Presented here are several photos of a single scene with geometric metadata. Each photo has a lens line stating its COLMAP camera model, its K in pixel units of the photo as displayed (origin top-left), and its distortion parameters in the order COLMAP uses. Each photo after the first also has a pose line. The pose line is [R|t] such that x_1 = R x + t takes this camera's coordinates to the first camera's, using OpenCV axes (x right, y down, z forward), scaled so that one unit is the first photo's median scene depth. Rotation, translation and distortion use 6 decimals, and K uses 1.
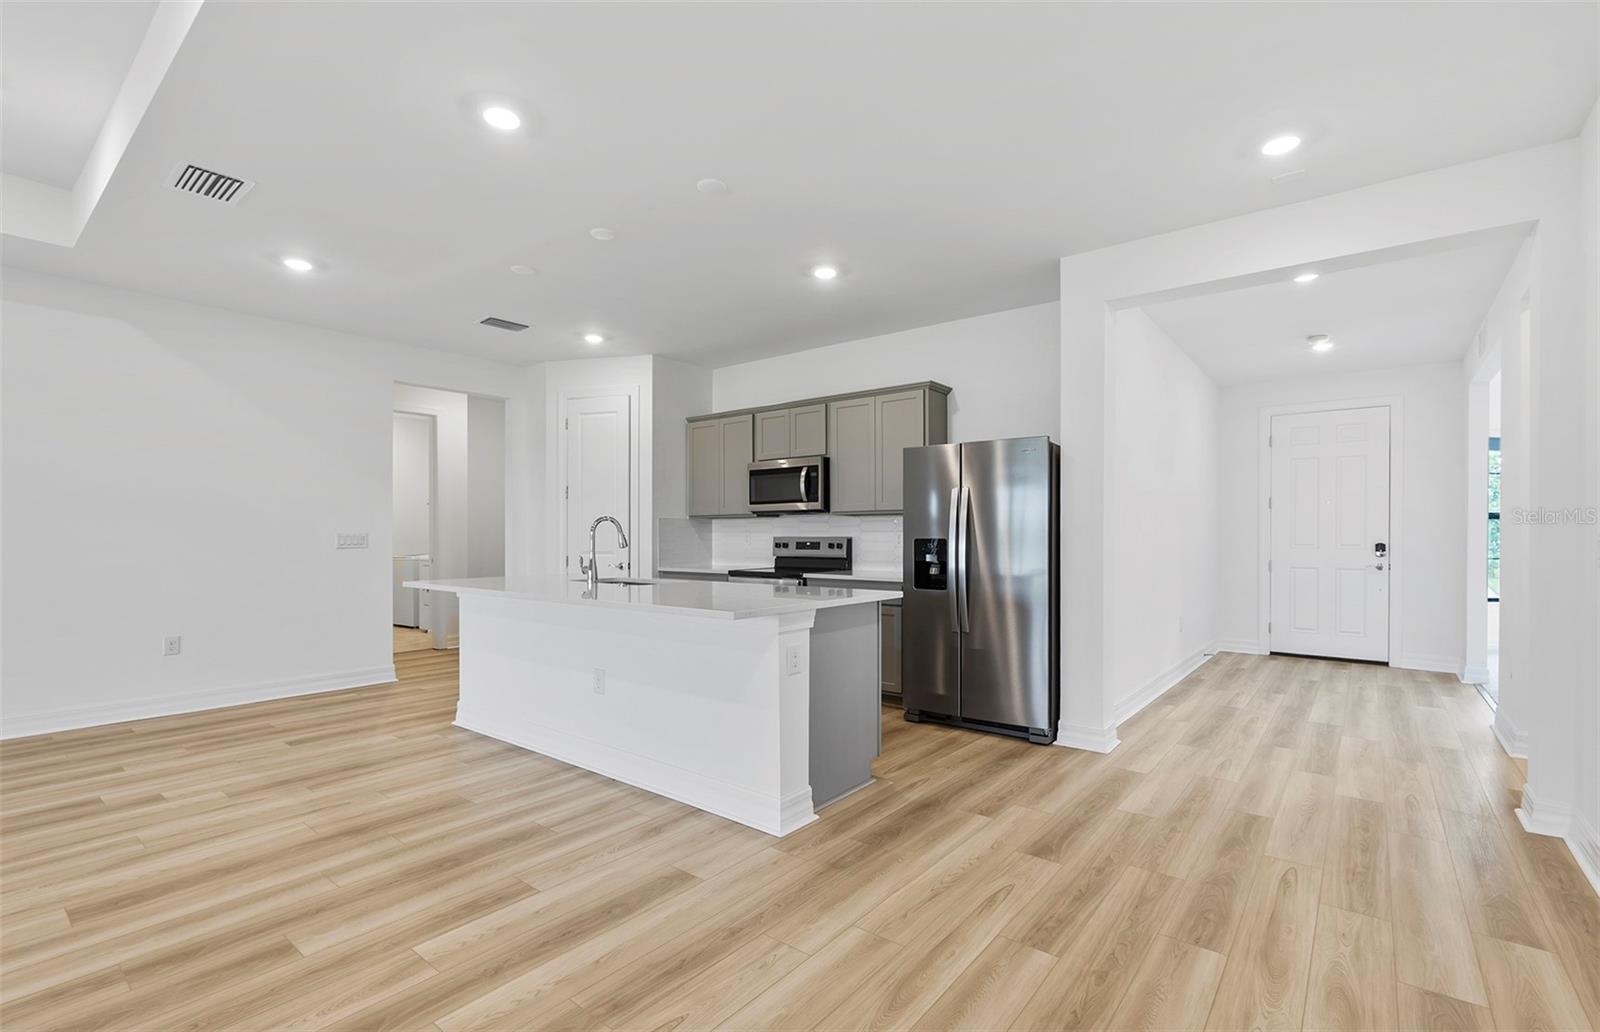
lens RADIAL K [[716.7, 0, 803.7], [0, 716.7, 532.1], [0, 0, 1]] dist [-0.001395, 0.000267]
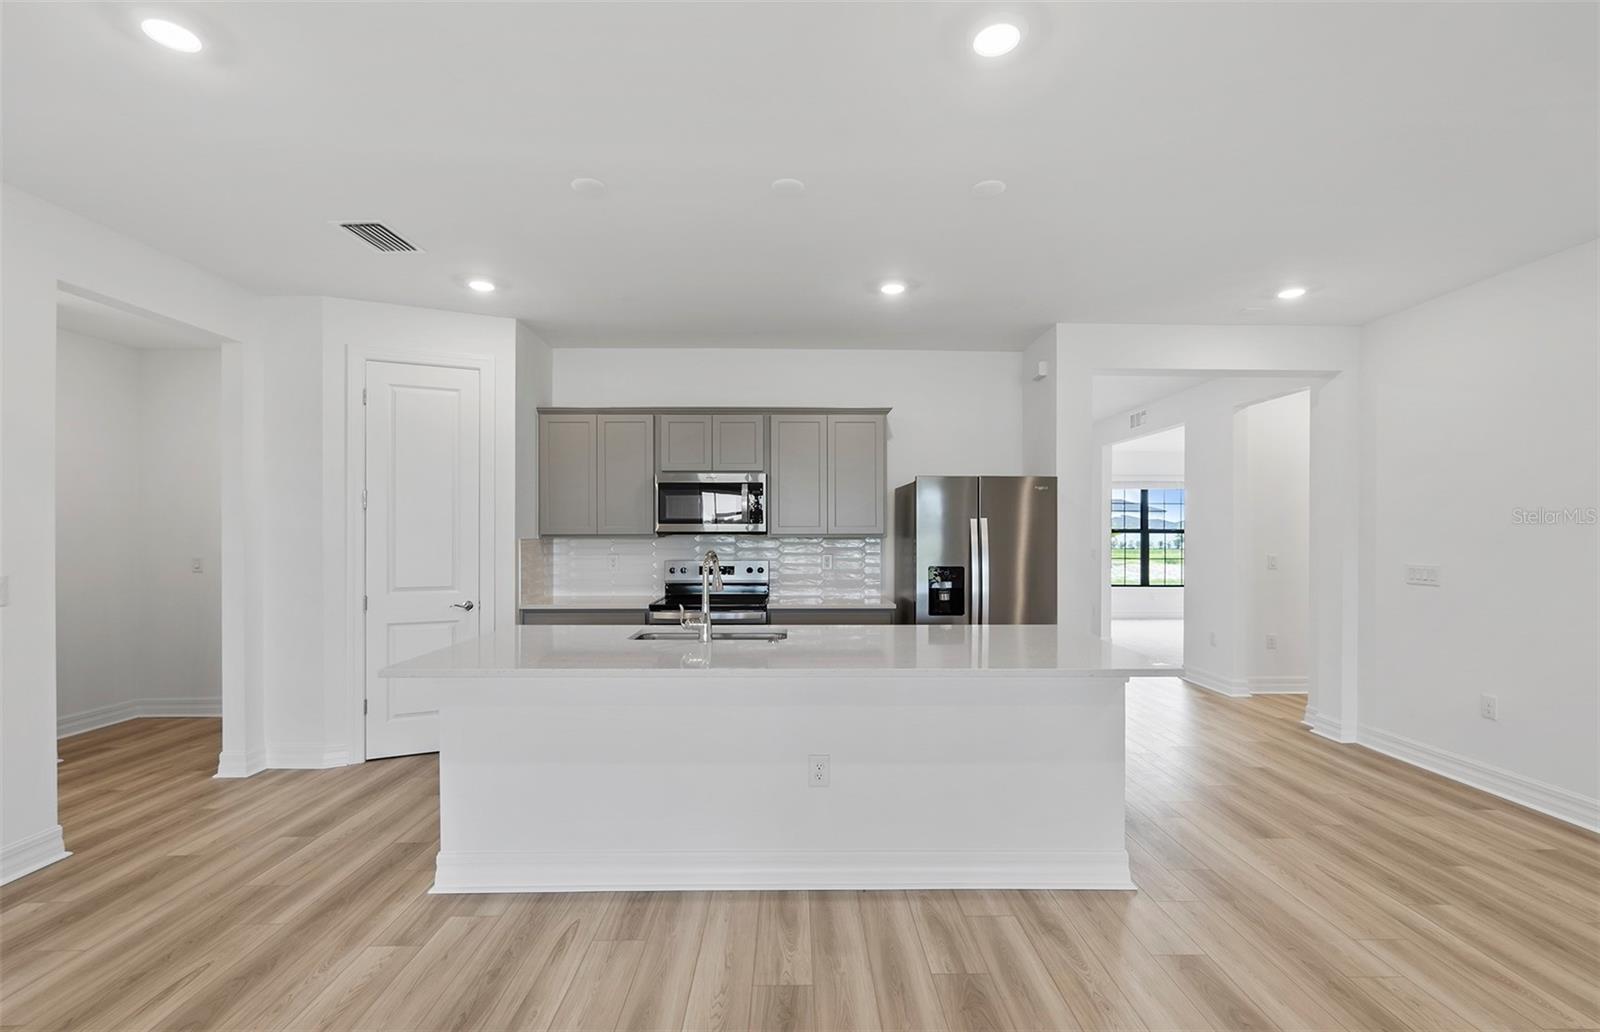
lens RADIAL K [[716.7, 0, 803.7], [0, 716.7, 532.1], [0, 0, 1]] dist [-0.001395, 0.000267]
pose [[0.774143, 0.001506, 0.633010, -0.552363], [-0.003321, 0.999993, 0.001682, -0.035564], [-0.633003, -0.003404, 0.774142, 0.289744]]
